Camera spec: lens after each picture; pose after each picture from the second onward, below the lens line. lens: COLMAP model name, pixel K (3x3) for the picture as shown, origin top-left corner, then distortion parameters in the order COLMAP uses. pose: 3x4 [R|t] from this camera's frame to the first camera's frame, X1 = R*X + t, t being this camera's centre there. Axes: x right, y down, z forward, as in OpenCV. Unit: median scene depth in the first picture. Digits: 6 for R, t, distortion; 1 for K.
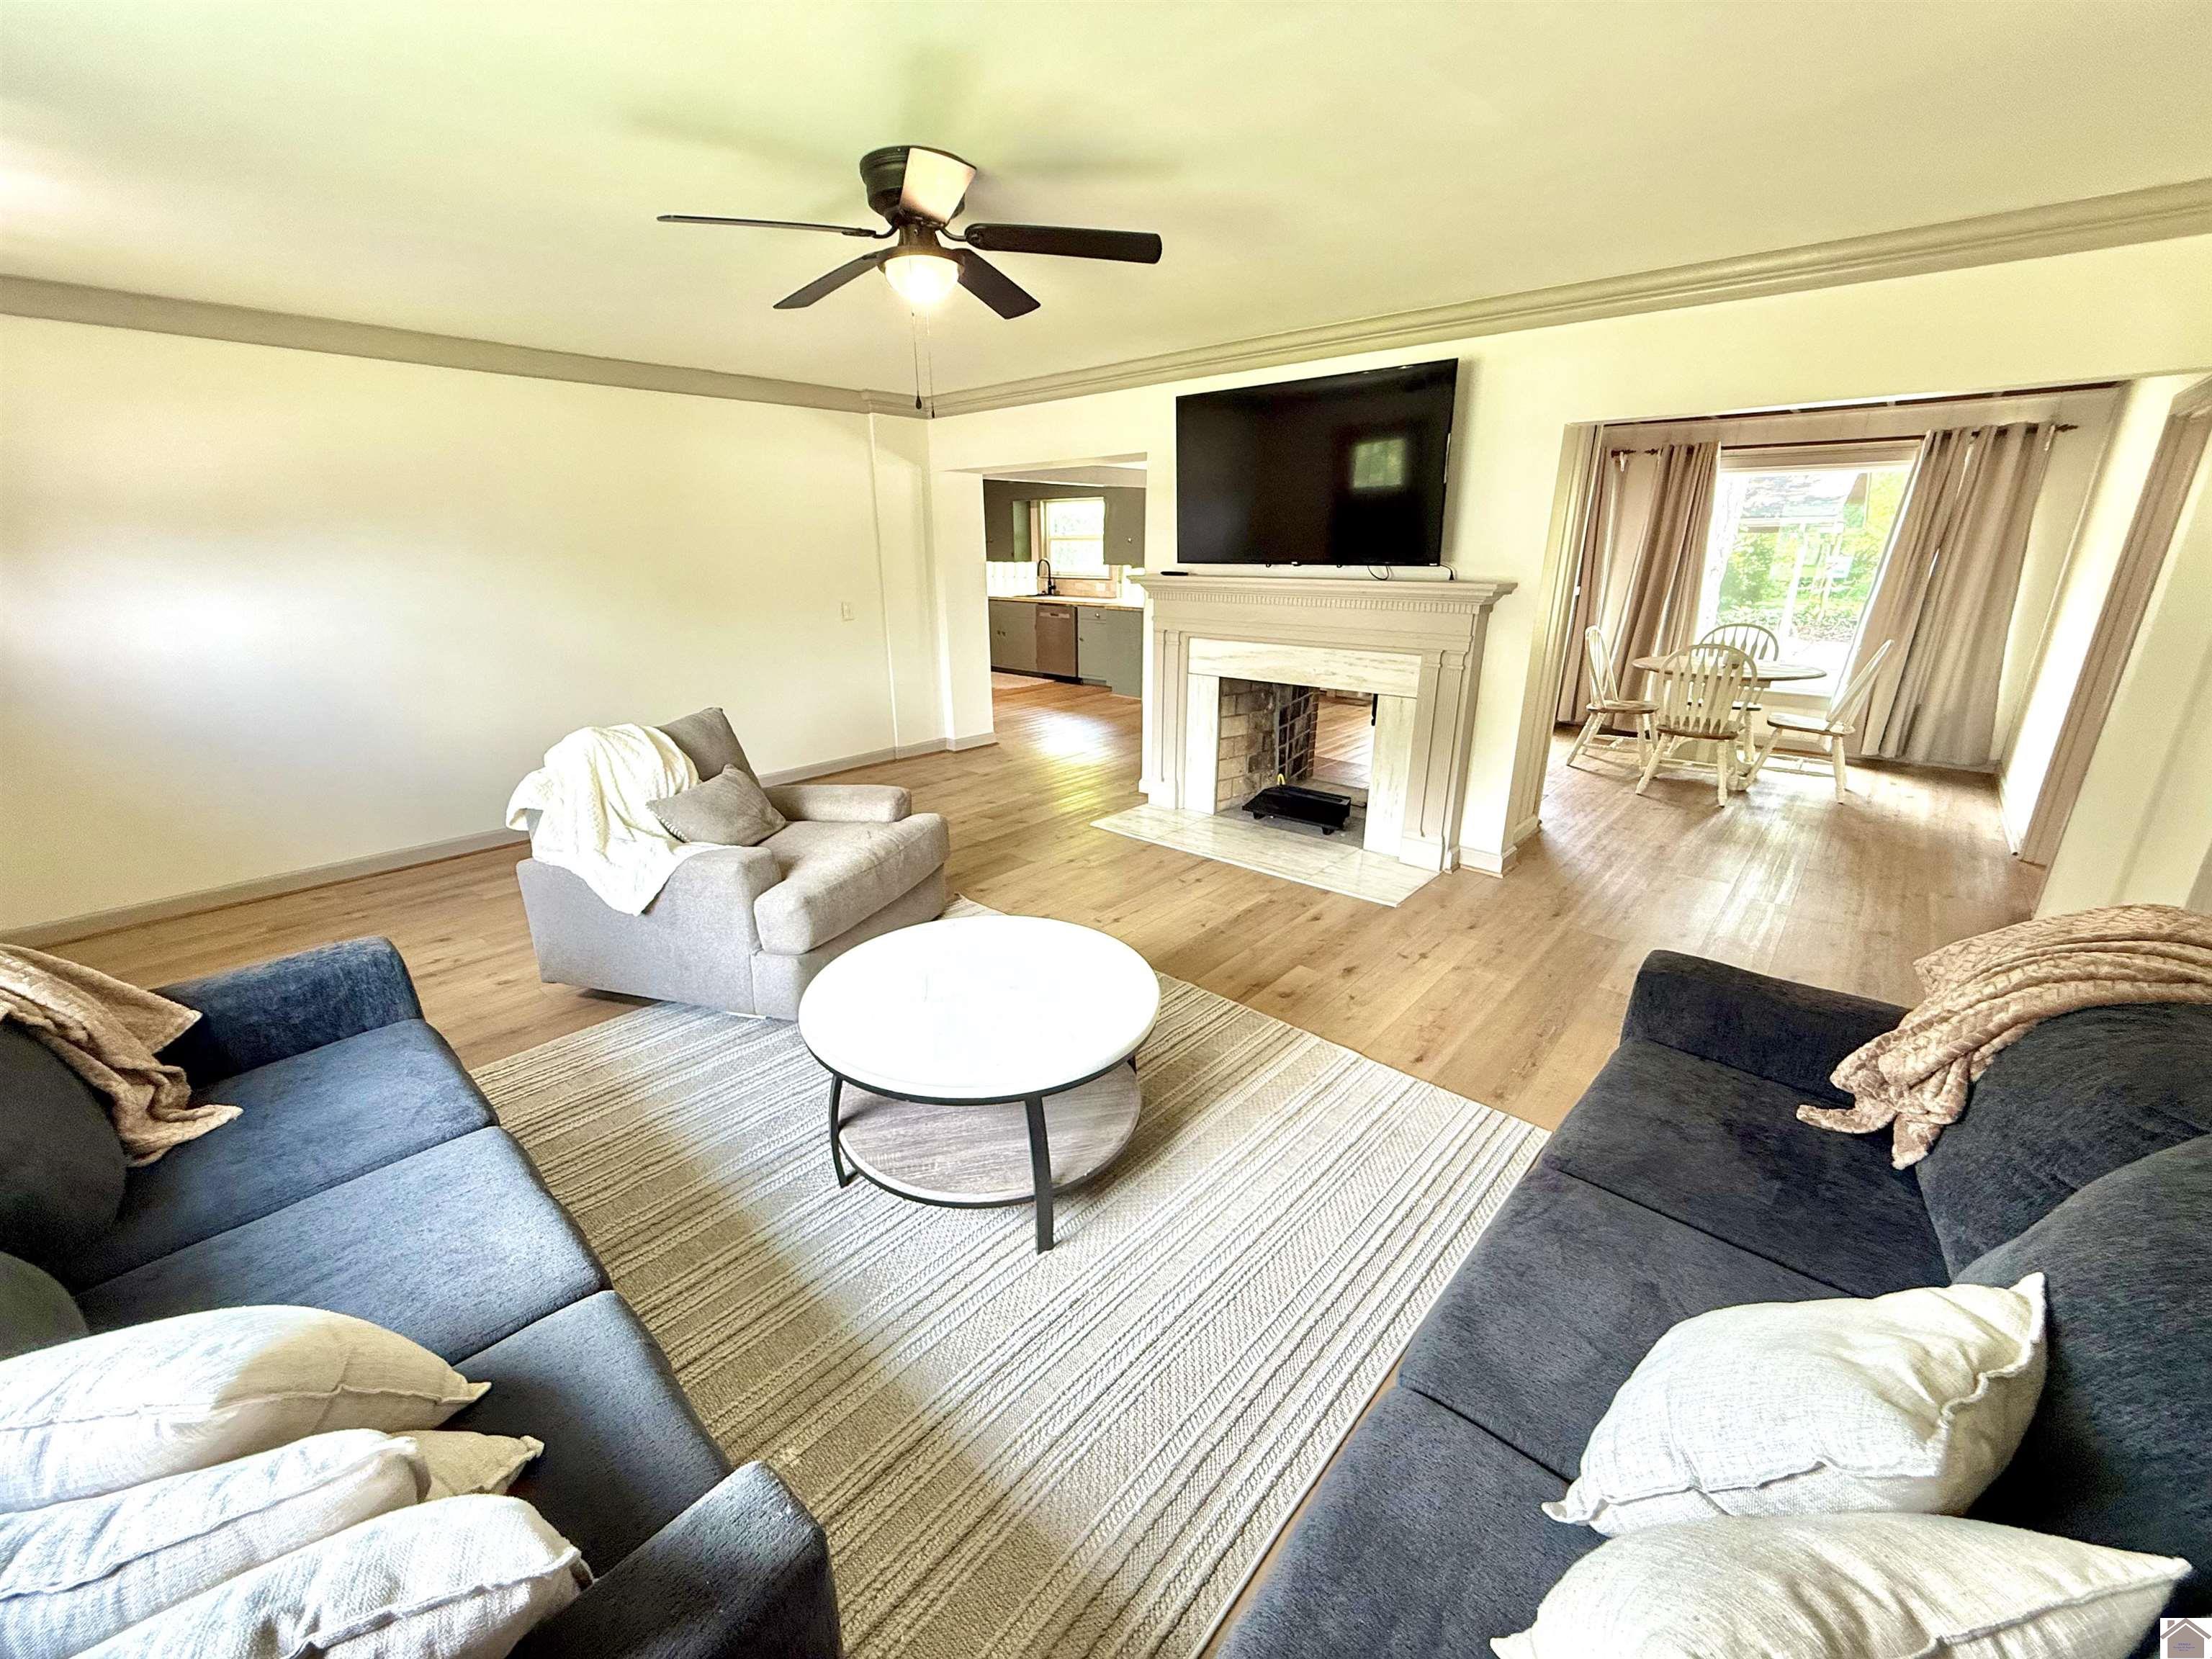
lens RADIAL K [[883.5, 0, 1095.5], [0, 883.5, 829.5], [0, 0, 1]] dist [0.000117, 0.000325]
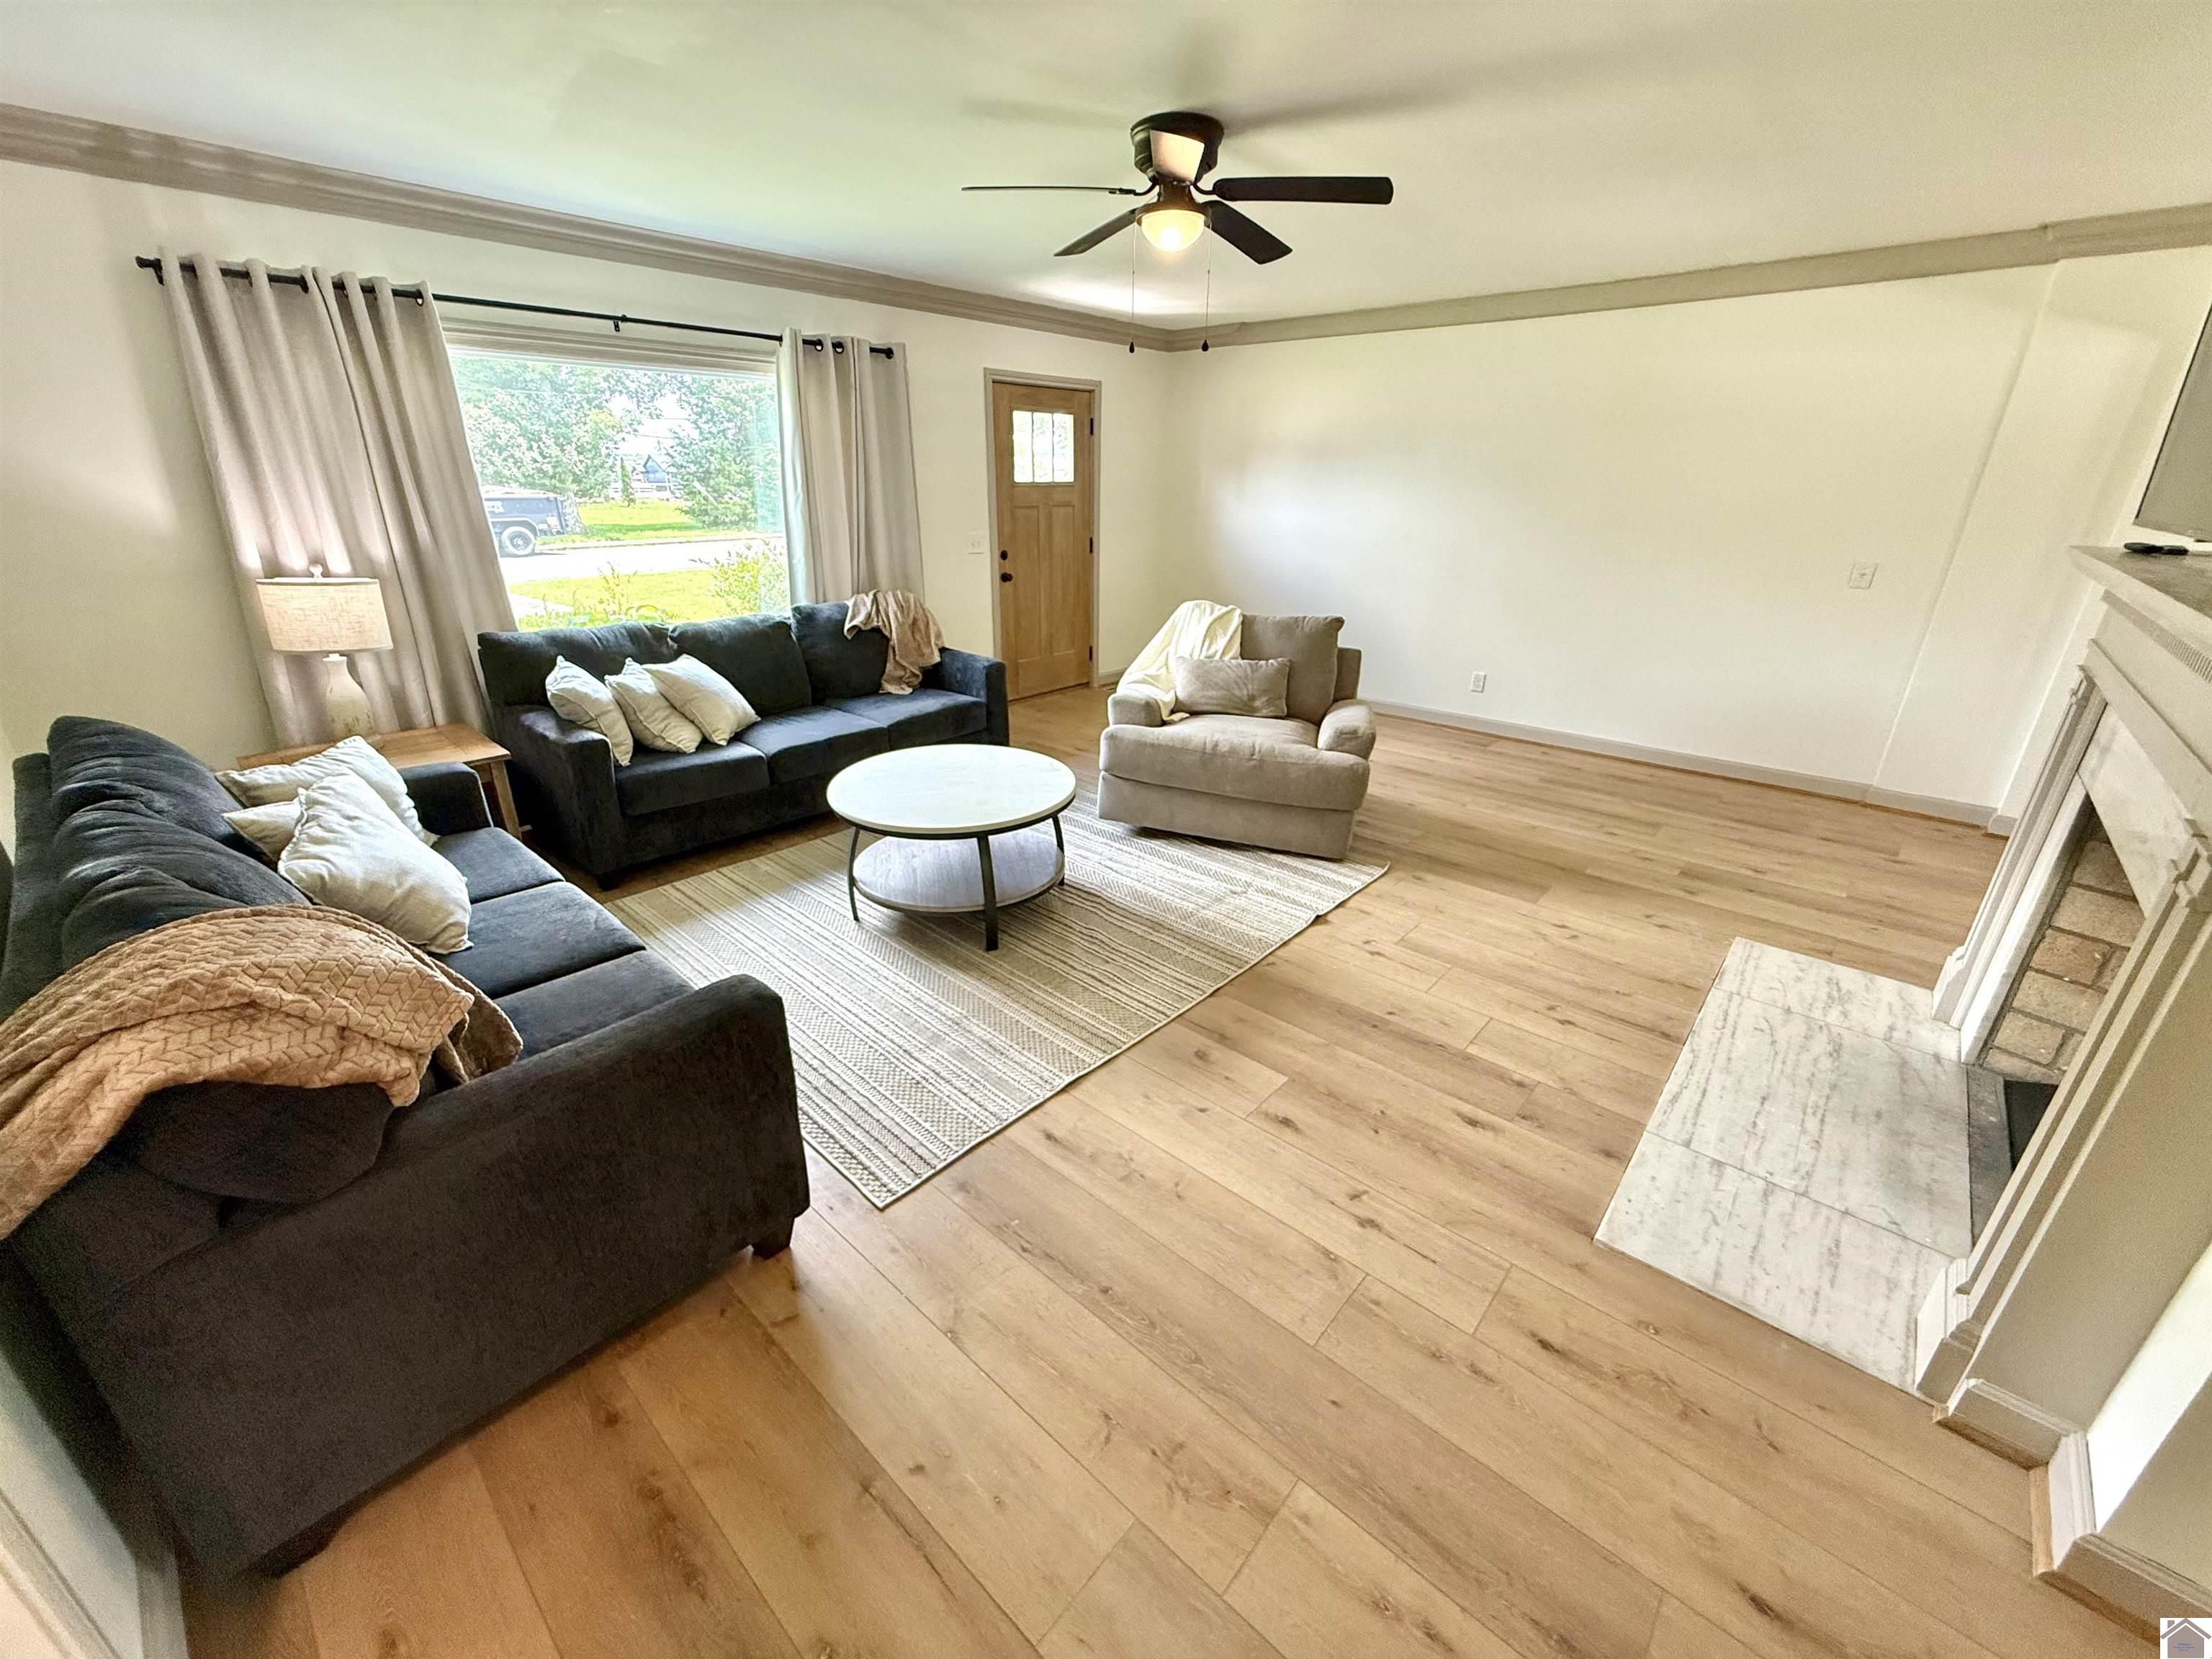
lens RADIAL K [[883.5, 0, 1095.5], [0, 883.5, 829.5], [0, 0, 1]] dist [0.000117, 0.000325]
pose [[-0.011568, 0.378611, -0.925484, 0.661974], [-0.319463, 0.875640, 0.362213, -0.186959], [0.947528, 0.299848, 0.110823, 0.578081]]
